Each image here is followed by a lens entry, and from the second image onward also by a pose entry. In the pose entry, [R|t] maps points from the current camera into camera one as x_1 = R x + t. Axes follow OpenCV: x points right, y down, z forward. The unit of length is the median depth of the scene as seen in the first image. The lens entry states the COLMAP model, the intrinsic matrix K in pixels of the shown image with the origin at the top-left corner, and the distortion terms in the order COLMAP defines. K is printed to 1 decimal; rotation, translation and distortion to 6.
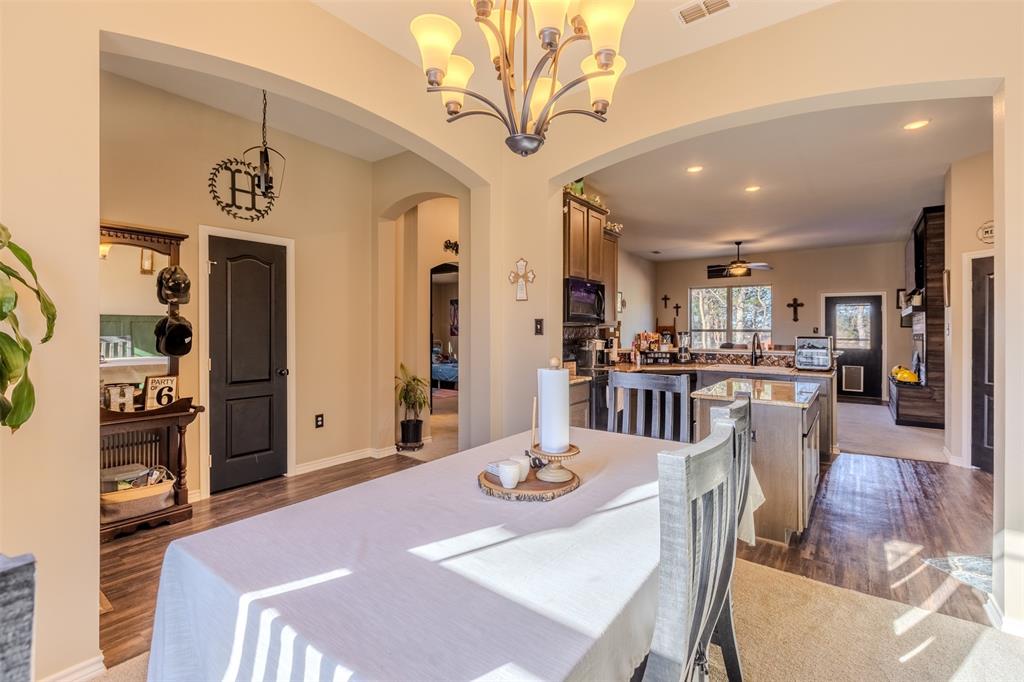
lens RADIAL K [[463.3, 0, 512.1], [0, 463.3, 322.8], [0, 0, 1]] dist [0.002599, 0.000353]
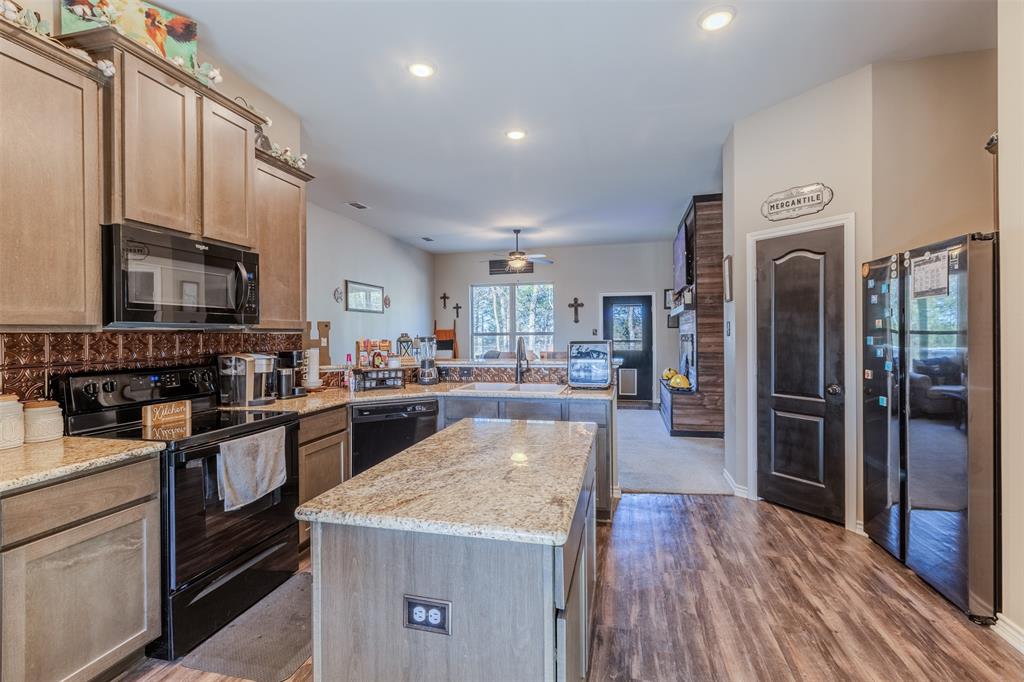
lens RADIAL K [[466.0, 0, 510.4], [0, 466.0, 331.8], [0, 0, 1]] dist [-0.000658, -0.000018]
pose [[0.922336, -0.013450, 0.386155, 0.216311], [0.010113, 0.999892, 0.010673, 0.005567], [-0.386257, -0.005939, 0.922372, 0.320378]]
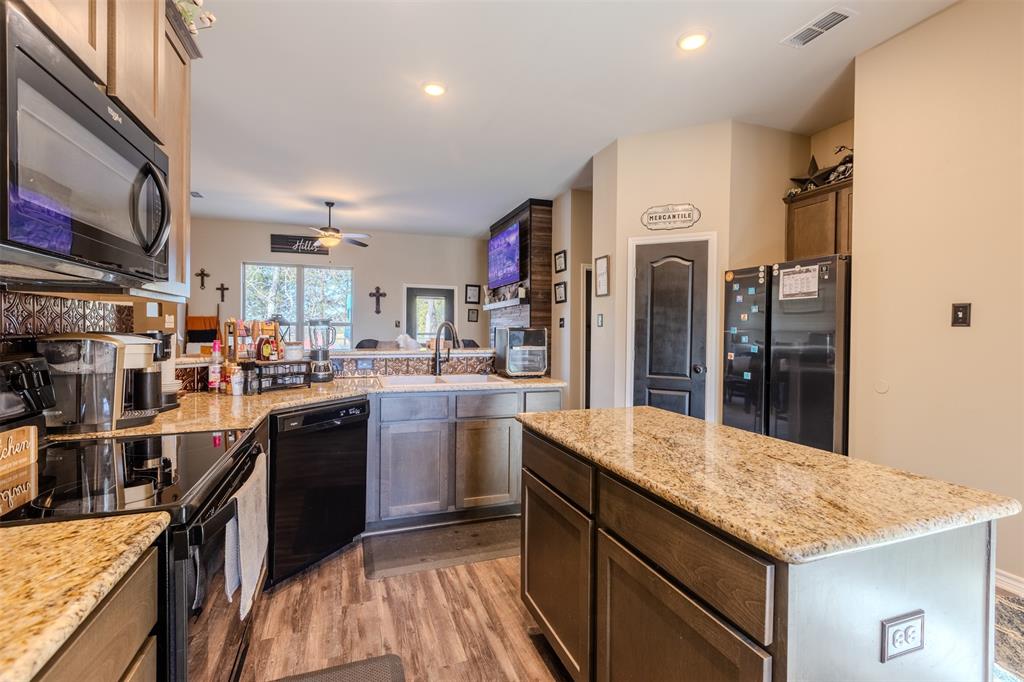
lens RADIAL K [[456.4, 0, 512.8], [0, 456.4, 334.1], [0, 0, 1]] dist [0.000449, 0.000111]
pose [[0.548665, -0.008509, 0.835999, 0.060285], [-0.017164, 0.999623, 0.021439, 0.020939], [-0.835866, -0.026112, 0.548312, 0.534951]]
